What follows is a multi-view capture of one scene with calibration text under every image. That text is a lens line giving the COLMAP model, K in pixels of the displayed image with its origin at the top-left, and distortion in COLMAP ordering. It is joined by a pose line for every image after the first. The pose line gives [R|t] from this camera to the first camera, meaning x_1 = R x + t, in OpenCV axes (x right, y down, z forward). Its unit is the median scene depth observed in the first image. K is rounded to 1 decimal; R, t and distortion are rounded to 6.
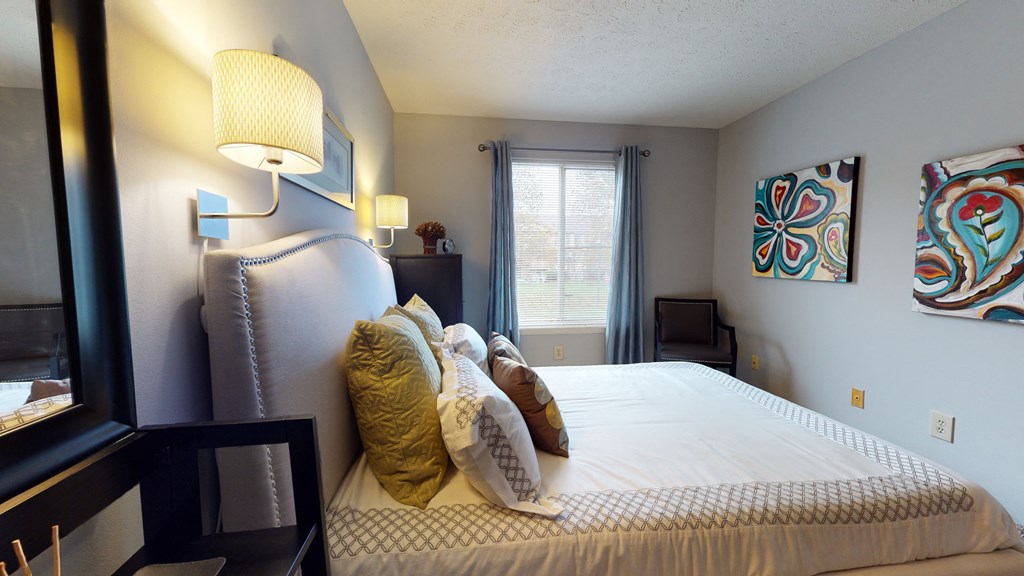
lens RADIAL K [[373.6, 0, 513.4], [0, 373.6, 286.8], [0, 0, 1]] dist [0.003355, -0.000303]
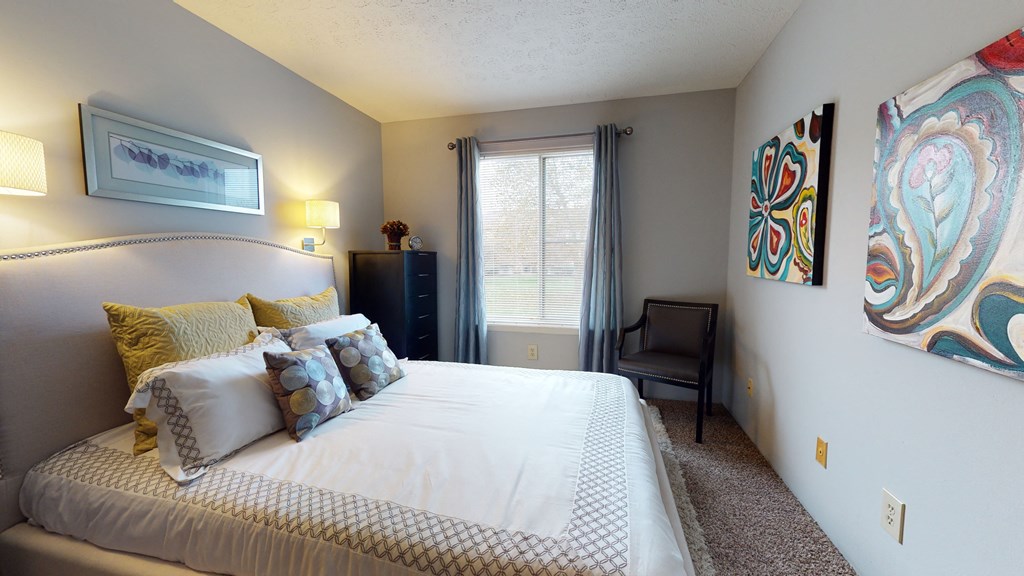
lens RADIAL K [[373.6, 0, 512.9], [0, 373.6, 287.7], [0, 0, 1]] dist [0.003355, -0.000303]
pose [[0.927978, 0.028670, -0.371531, 0.783034], [-0.022940, 0.999540, 0.019833, -0.012391], [0.371929, -0.009882, 0.928209, 0.174902]]
